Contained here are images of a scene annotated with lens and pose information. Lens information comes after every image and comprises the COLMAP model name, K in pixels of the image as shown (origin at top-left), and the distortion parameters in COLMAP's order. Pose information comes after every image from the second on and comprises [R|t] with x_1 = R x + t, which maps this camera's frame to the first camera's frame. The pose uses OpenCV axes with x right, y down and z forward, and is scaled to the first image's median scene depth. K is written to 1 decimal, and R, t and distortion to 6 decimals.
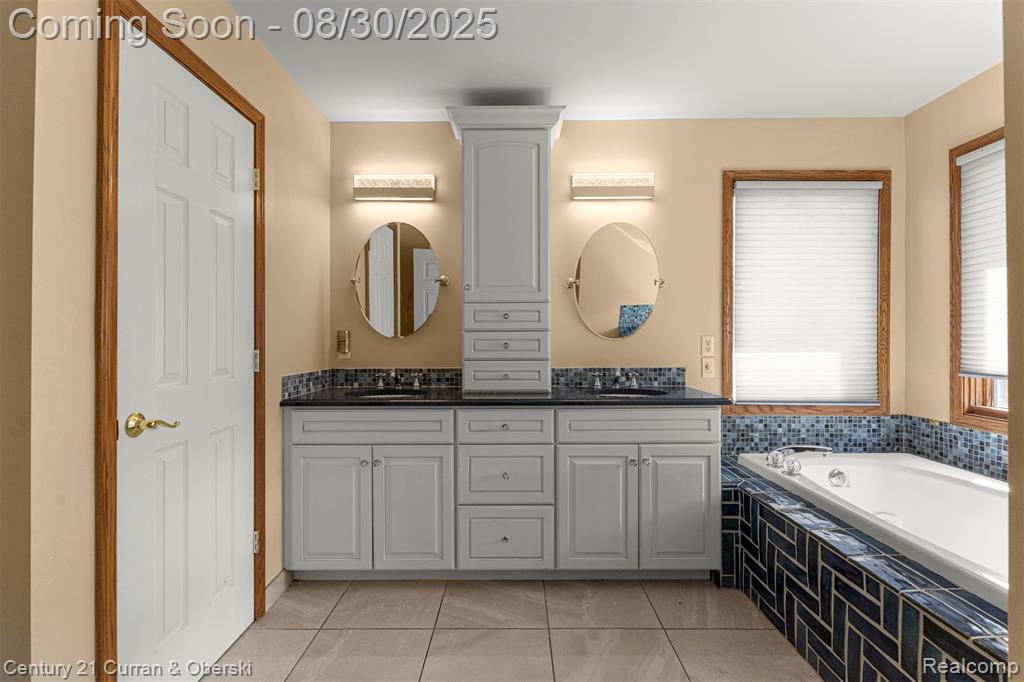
lens RADIAL K [[471.1, 0, 513.0], [0, 471.1, 340.3], [0, 0, 1]] dist [0.004470, -0.000770]
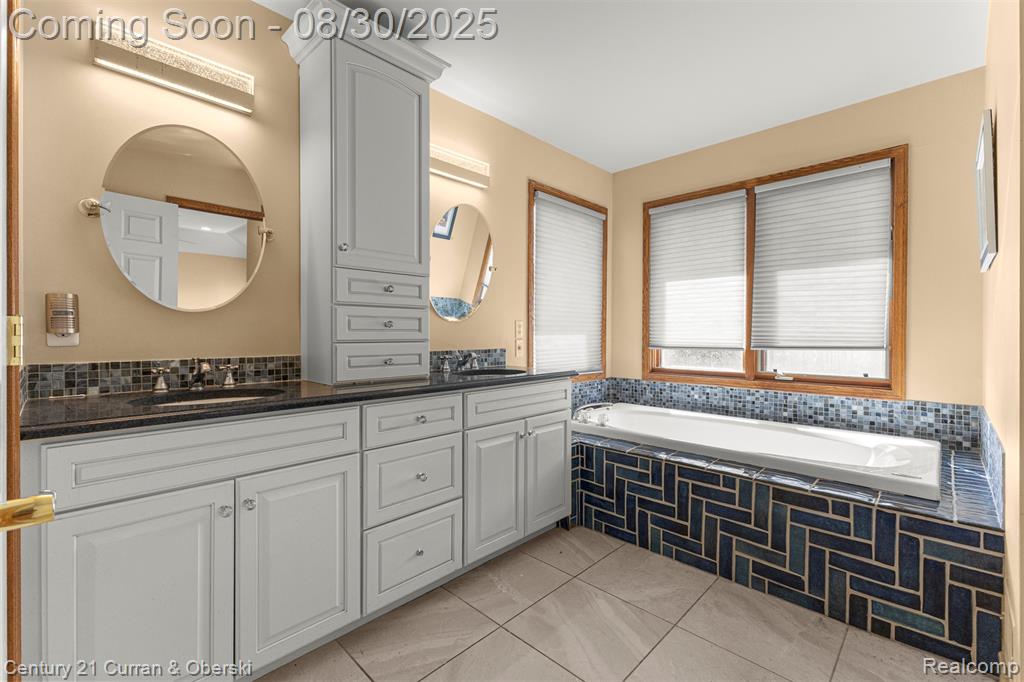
lens RADIAL K [[444.5, 0, 513.2], [0, 444.5, 339.8], [0, 0, 1]] dist [0.014399, 0.000353]
pose [[0.688123, -0.006252, 0.725567, -0.427508], [0.000335, 0.999966, 0.008299, 0.032118], [-0.725594, -0.005467, 0.688102, 0.300243]]
